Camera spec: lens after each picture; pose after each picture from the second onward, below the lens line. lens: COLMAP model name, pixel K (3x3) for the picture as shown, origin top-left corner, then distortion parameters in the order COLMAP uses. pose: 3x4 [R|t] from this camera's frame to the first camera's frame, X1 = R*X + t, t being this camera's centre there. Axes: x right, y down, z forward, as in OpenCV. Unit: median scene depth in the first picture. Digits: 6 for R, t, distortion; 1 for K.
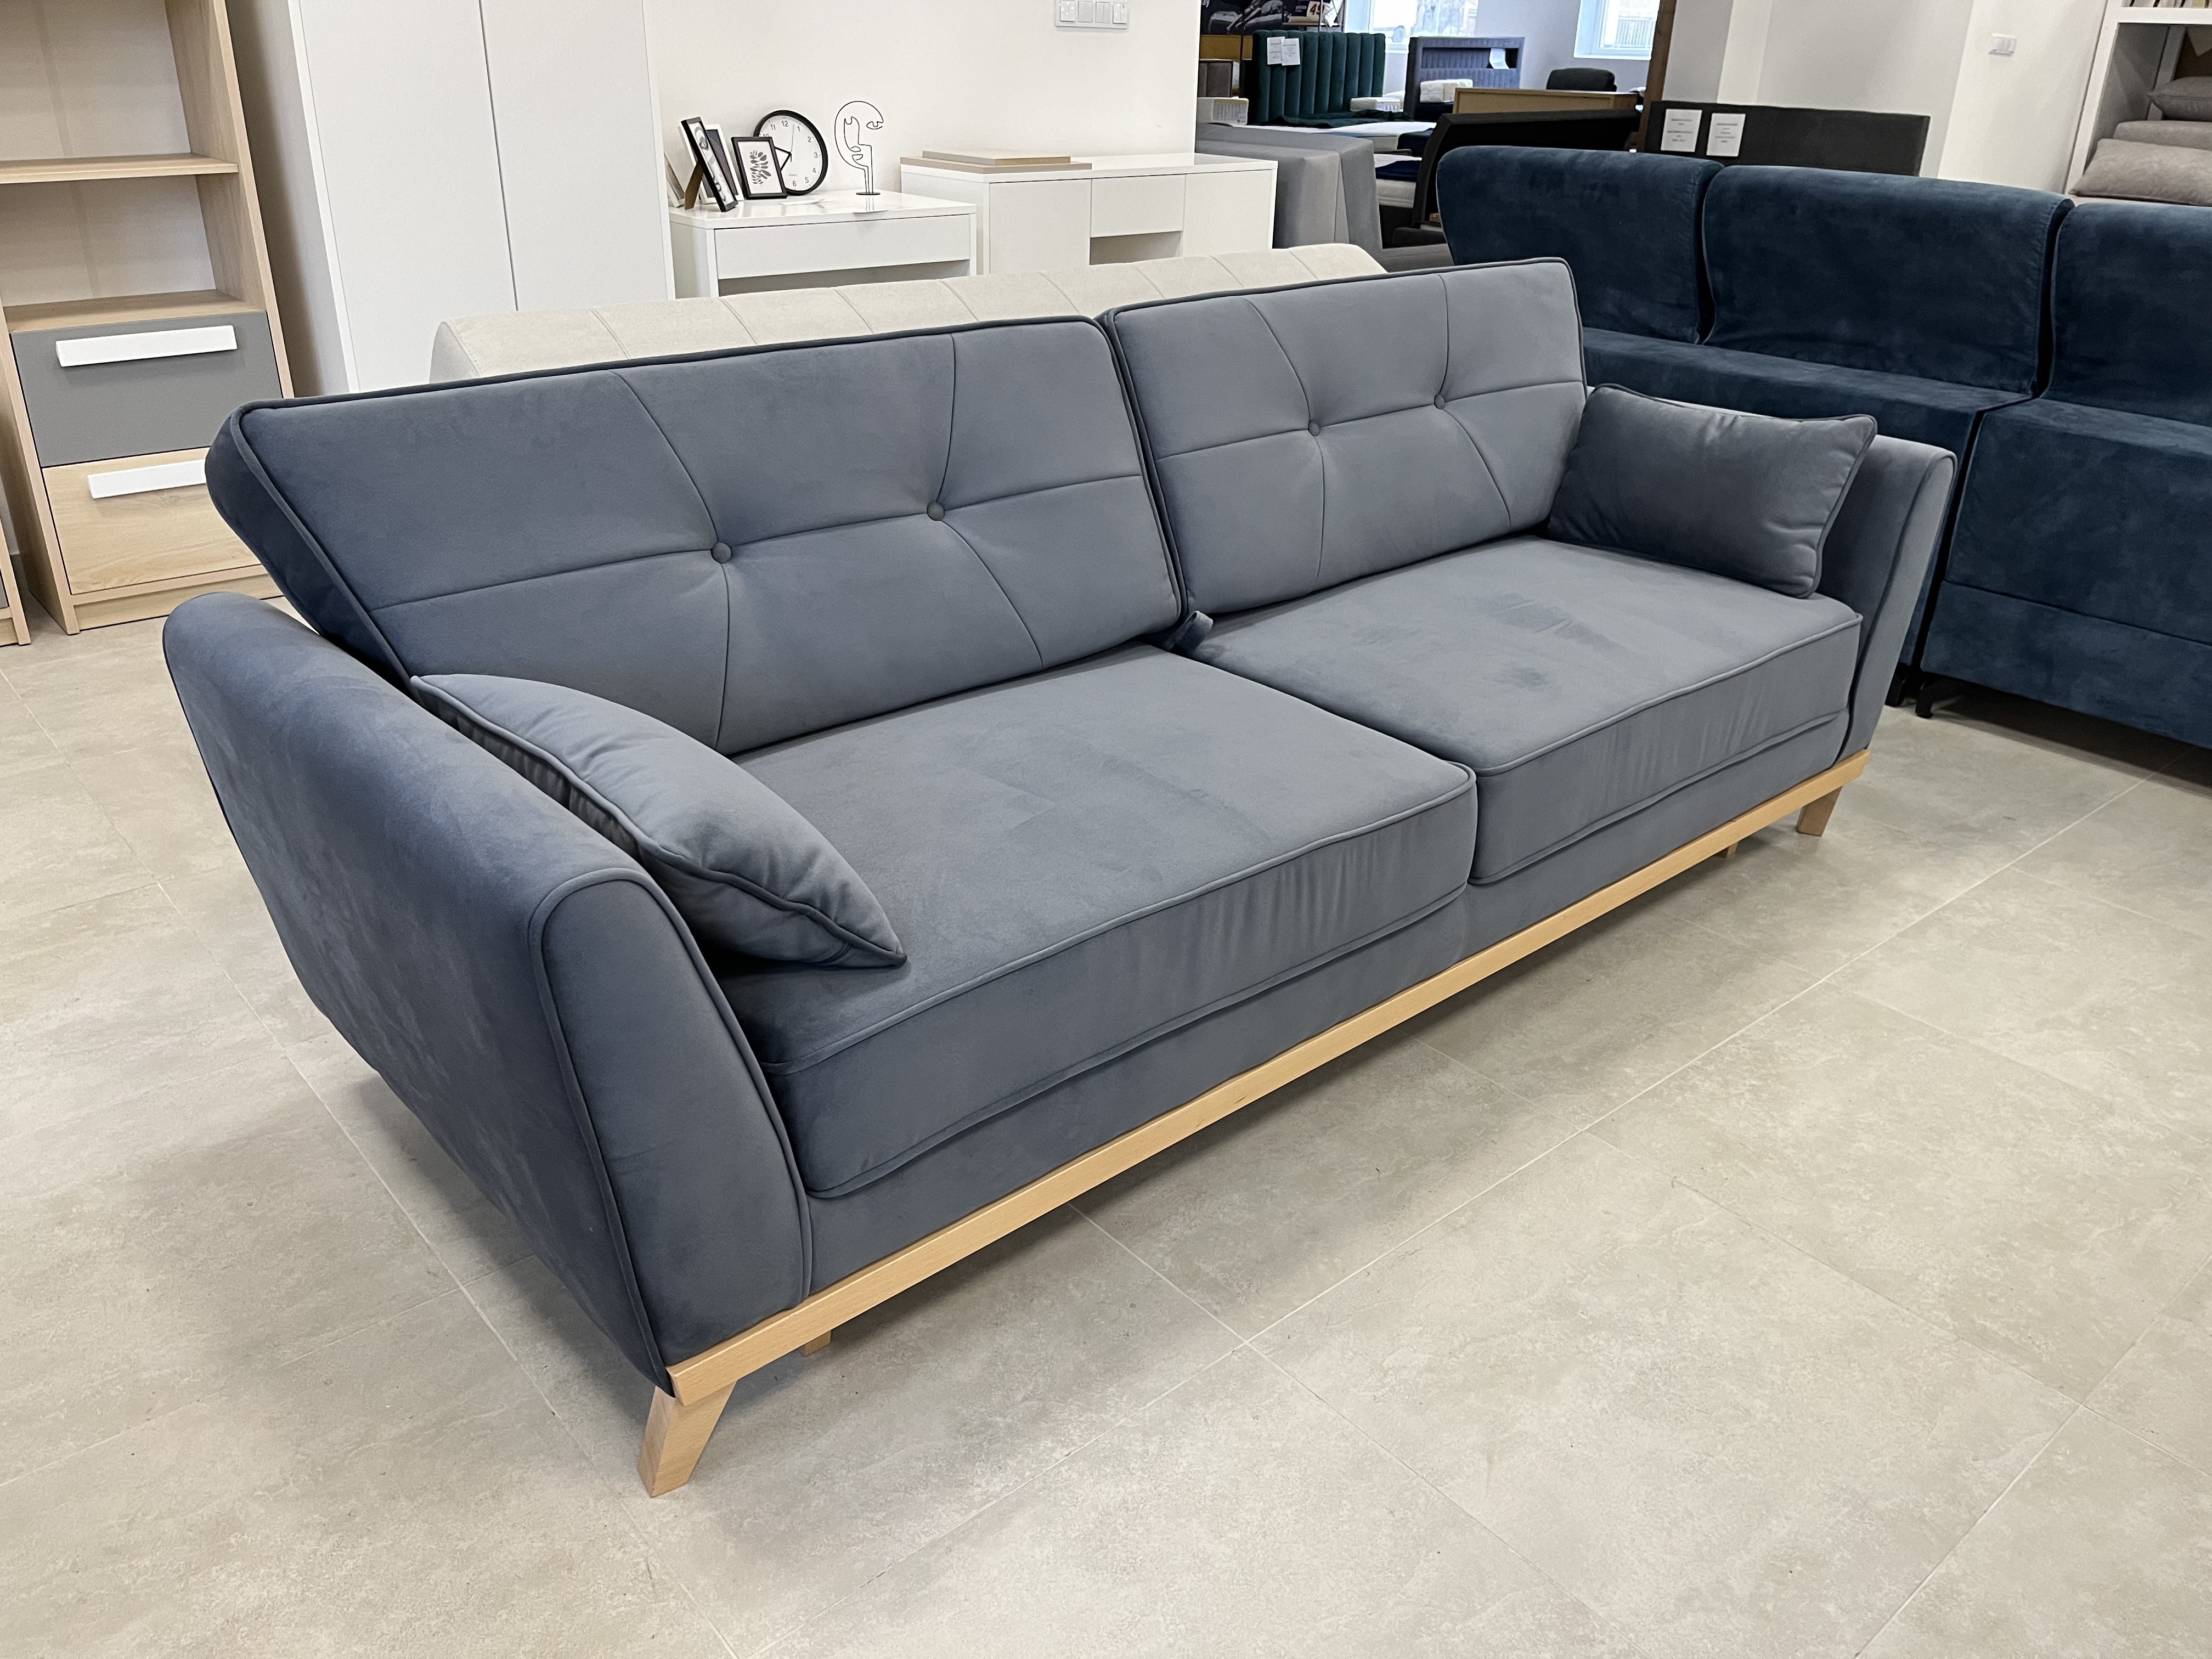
lens RADIAL K [[1691.8, 0, 1100.1], [0, 1691.8, 807.0], [0, 0, 1]] dist [0.073147, -0.108456]
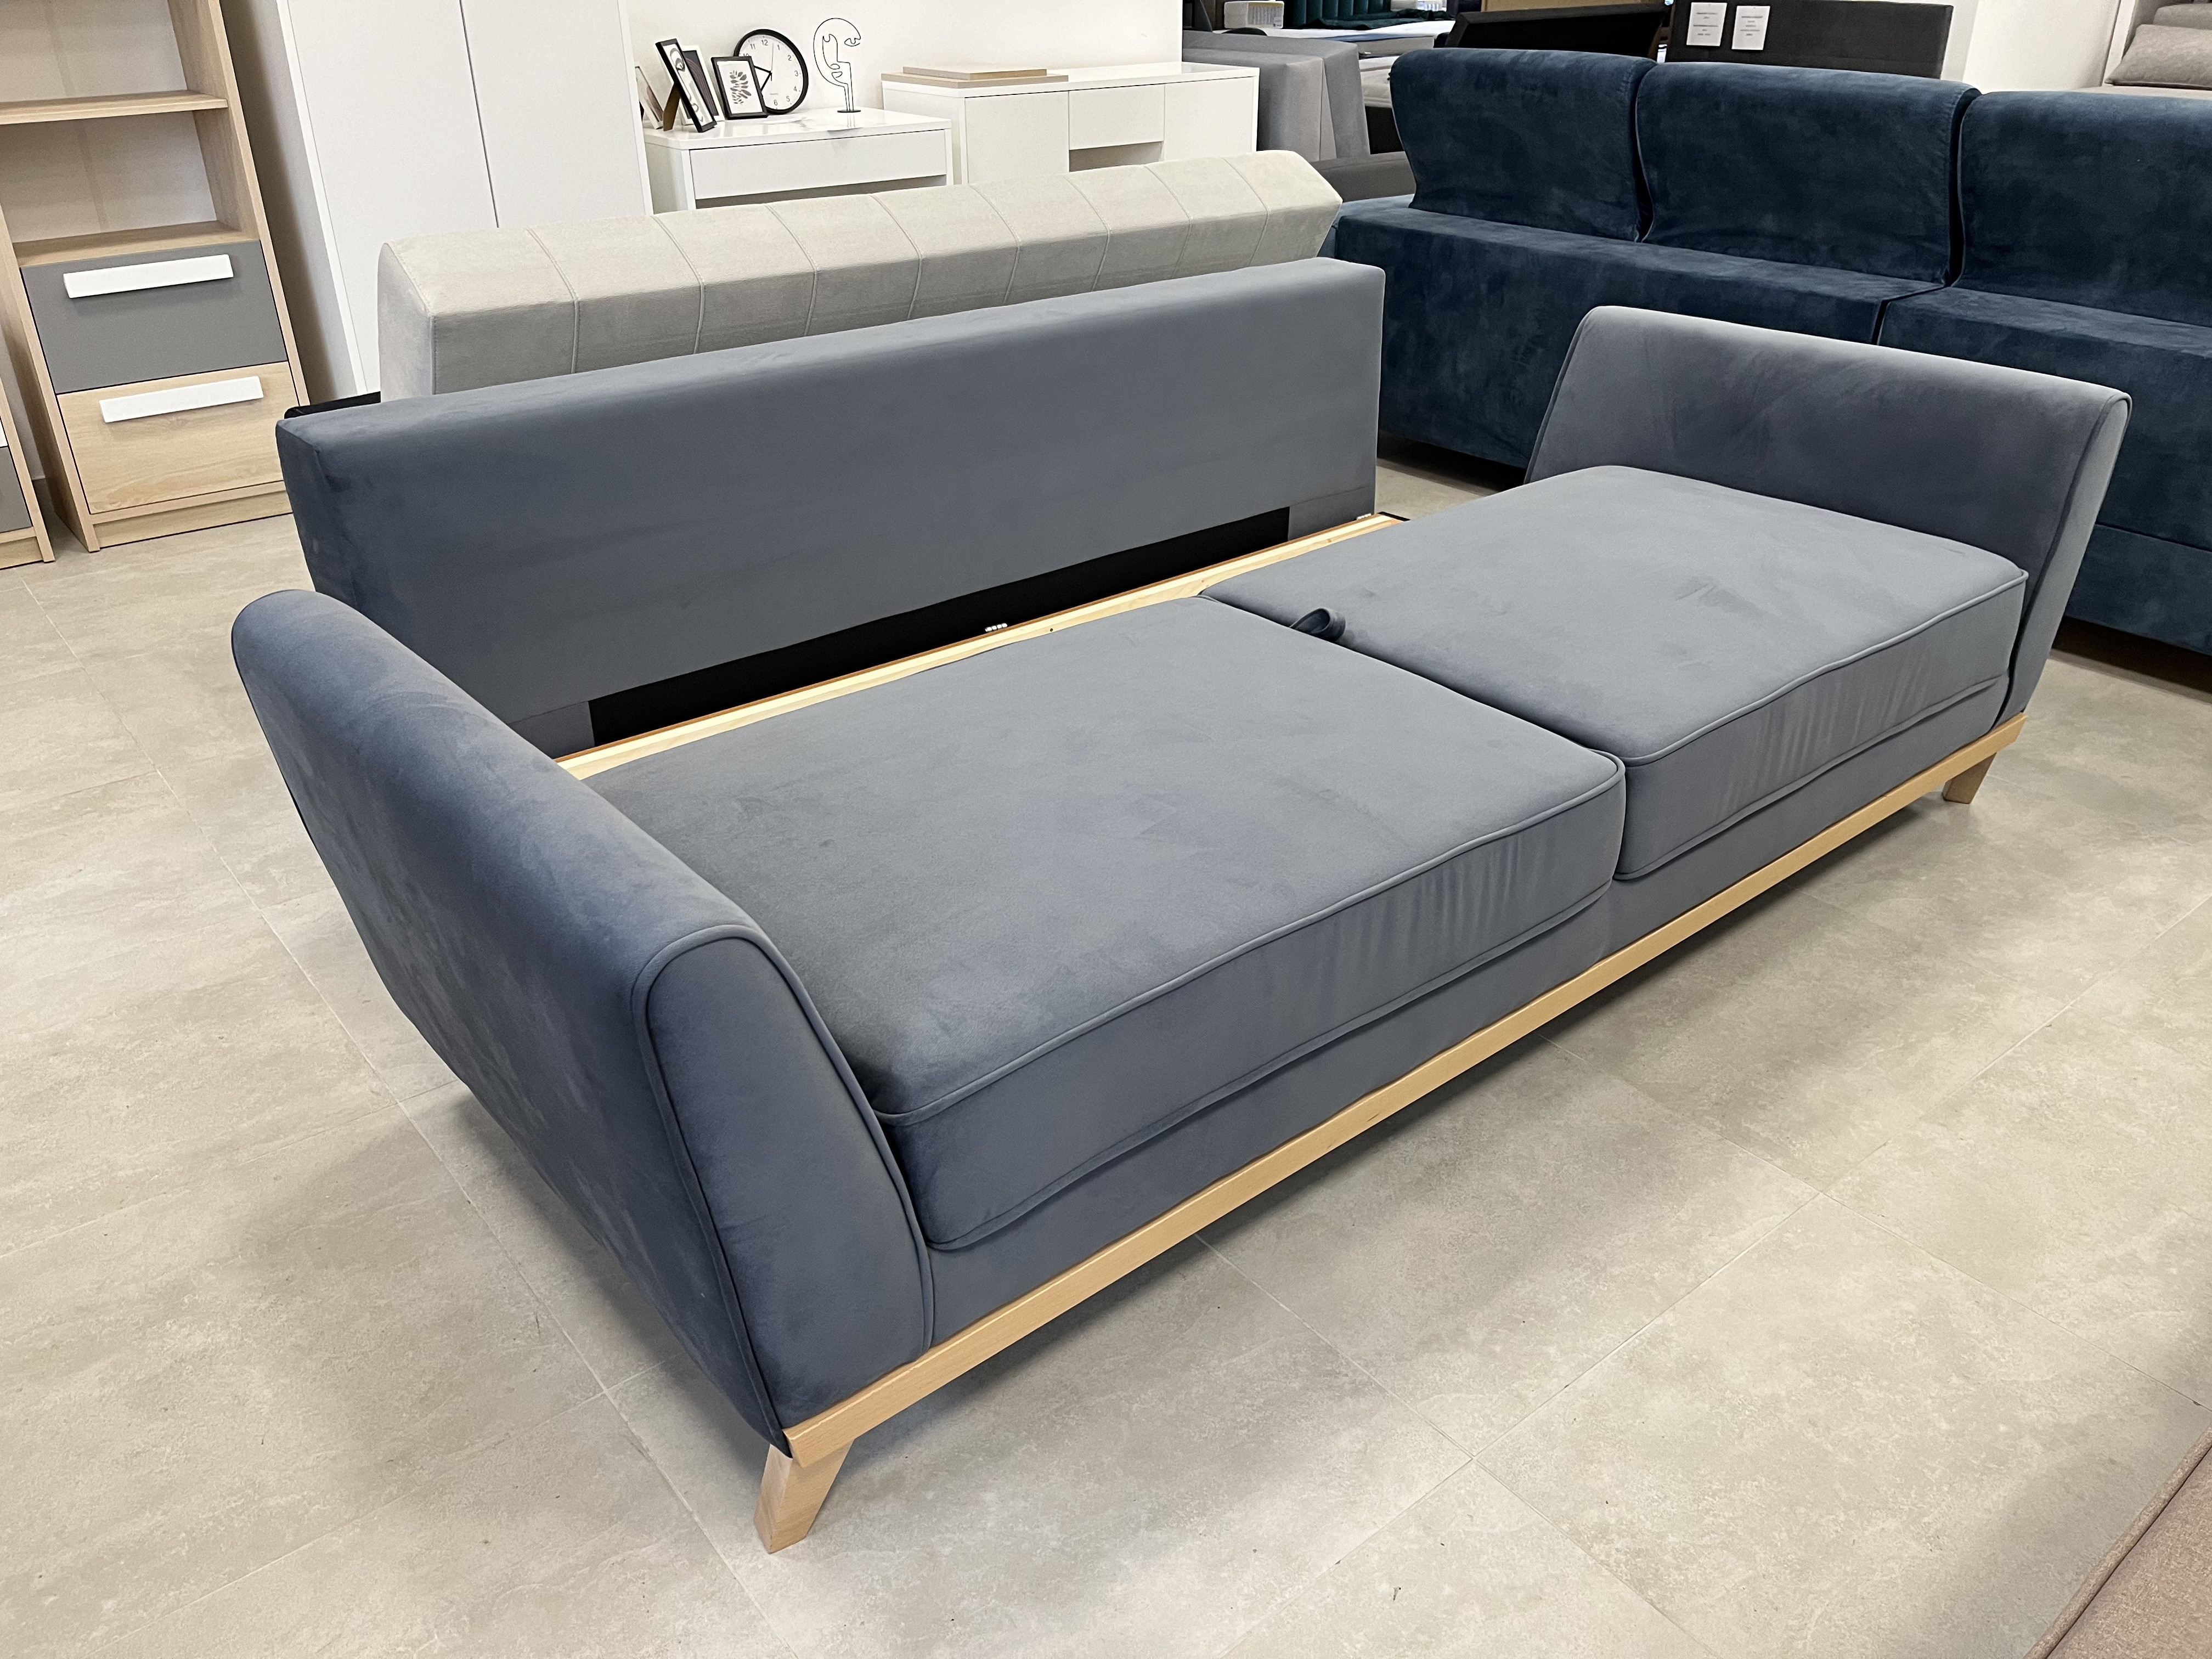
lens RADIAL K [[1689.6, 0, 1119.7], [0, 1689.6, 826.9], [0, 0, 1]] dist [0.080614, -0.117066]
pose [[0.999413, -0.011321, -0.032338, 0.076906], [0.013088, 0.998402, 0.054967, 0.021487], [0.031664, -0.055358, 0.997964, -0.058994]]
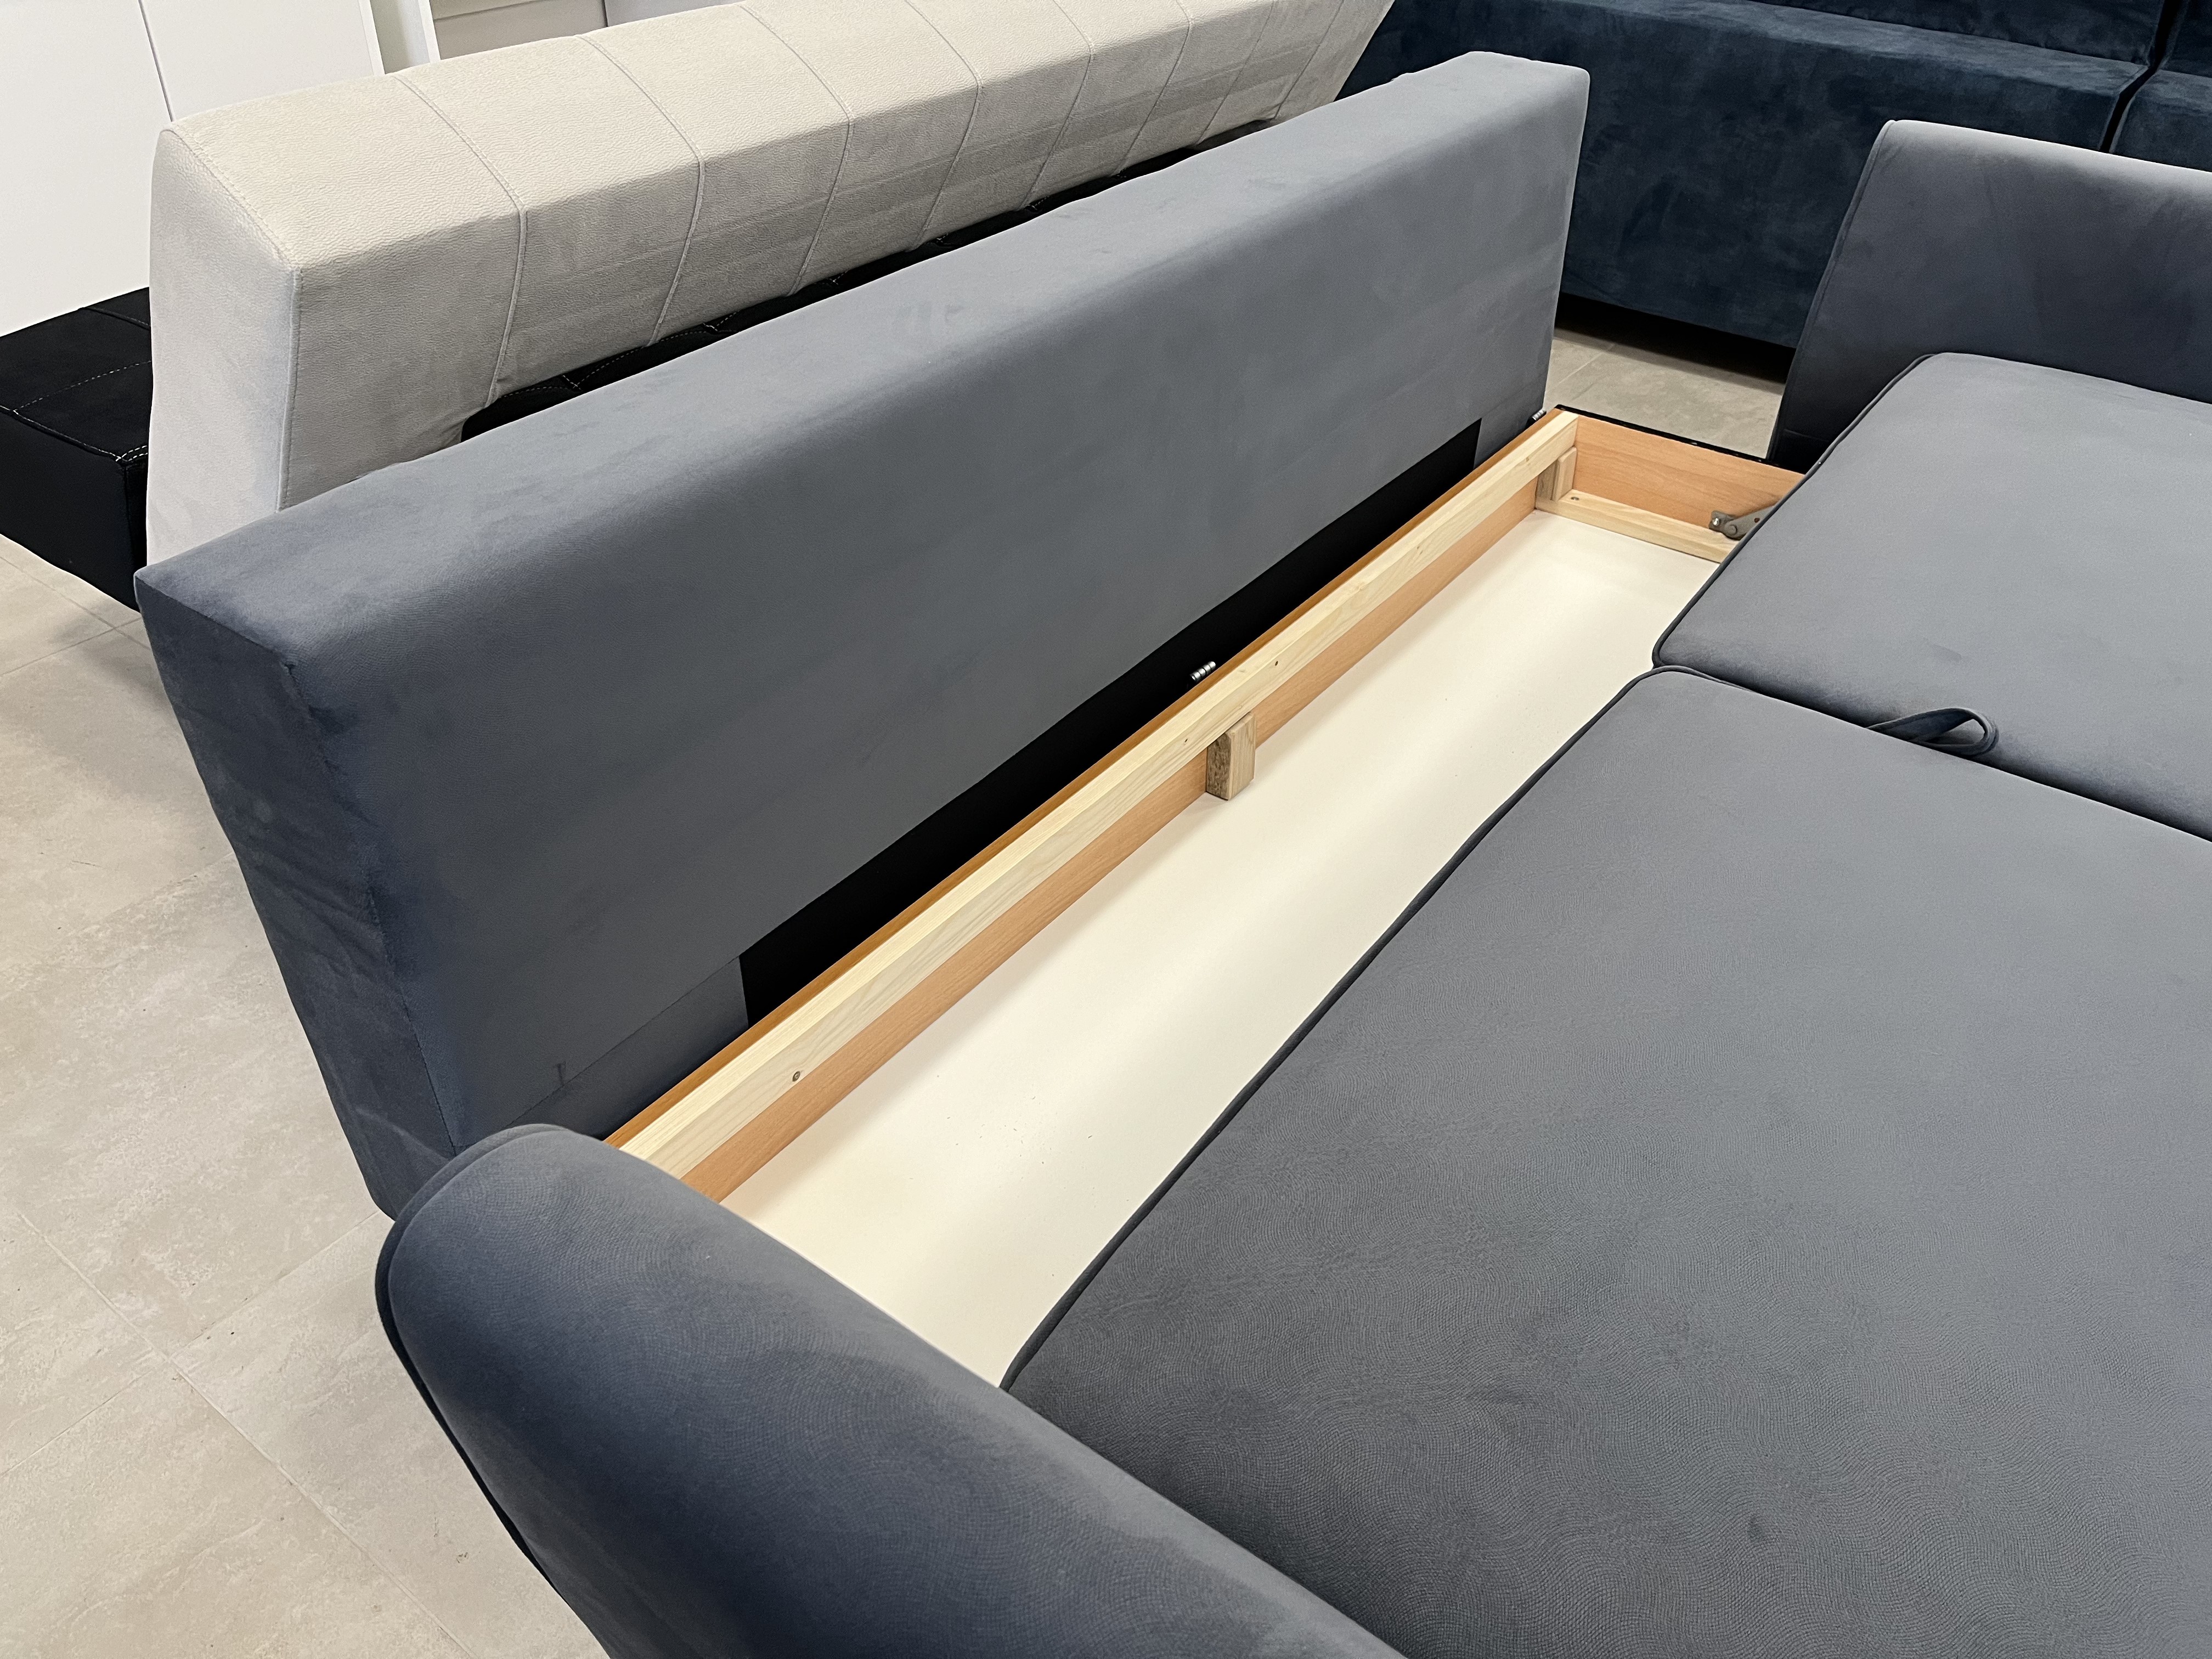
lens RADIAL K [[1680.0, 0, 1104.9], [0, 1680.0, 820.7], [0, 0, 1]] dist [0.107647, -0.160838]
pose [[0.975997, -0.129315, 0.175238, -0.142797], [0.089349, 0.971554, 0.219317, -0.107295], [-0.198614, -0.198396, 0.959787, 0.228804]]
